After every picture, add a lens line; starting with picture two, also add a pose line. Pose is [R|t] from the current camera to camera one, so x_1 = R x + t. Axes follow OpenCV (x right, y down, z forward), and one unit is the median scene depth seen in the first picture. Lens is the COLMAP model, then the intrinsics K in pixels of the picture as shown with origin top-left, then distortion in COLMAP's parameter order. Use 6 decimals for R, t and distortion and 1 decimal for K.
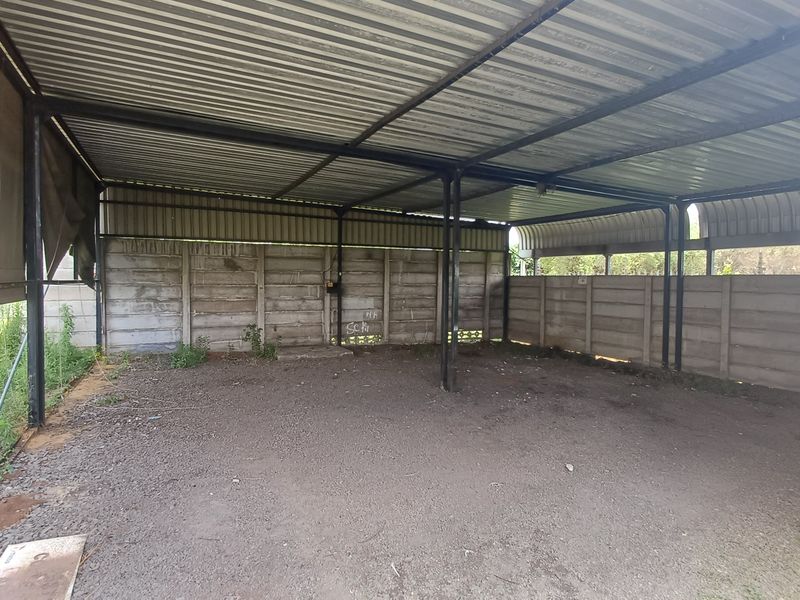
lens RADIAL K [[482.3, 0, 402.1], [0, 482.3, 298.7], [0, 0, 1]] dist [-0.000675, -0.003511]
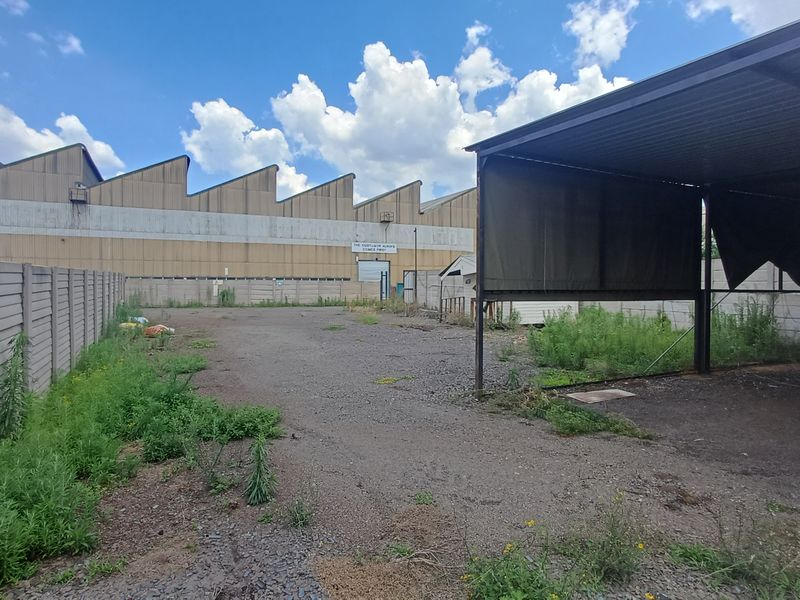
lens RADIAL K [[482.3, 0, 401.3], [0, 482.3, 298.5], [0, 0, 1]] dist [-0.000675, -0.003511]
pose [[-0.005982, 0.019169, -0.999798, 0.489896], [-0.044037, 0.998841, 0.019414, 0.005317], [0.999012, 0.044145, -0.005130, -0.048229]]
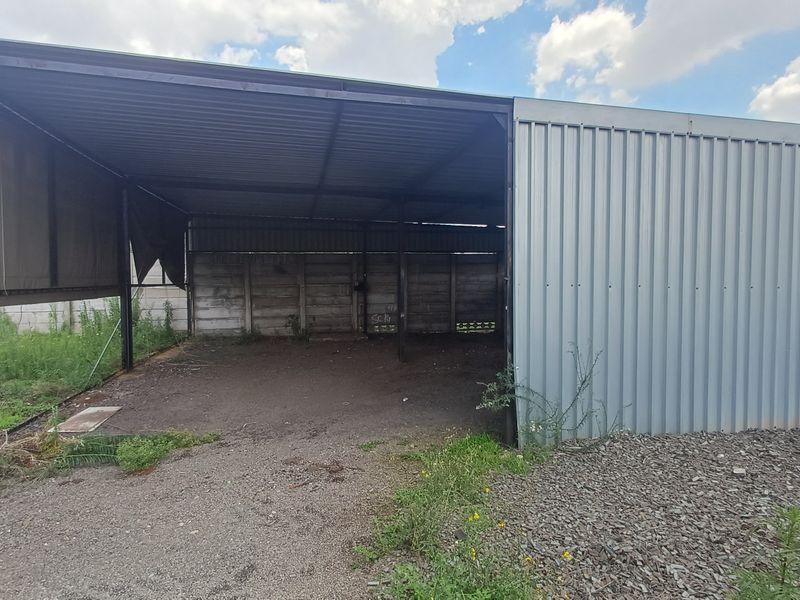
lens RADIAL K [[482.3, 0, 402.2], [0, 482.3, 297.6], [0, 0, 1]] dist [-0.000675, -0.003511]
pose [[0.971173, -0.009011, -0.238205, 0.289015], [0.008991, 0.999959, -0.001170, 0.009622], [0.238206, -0.001006, 0.971214, -0.207430]]
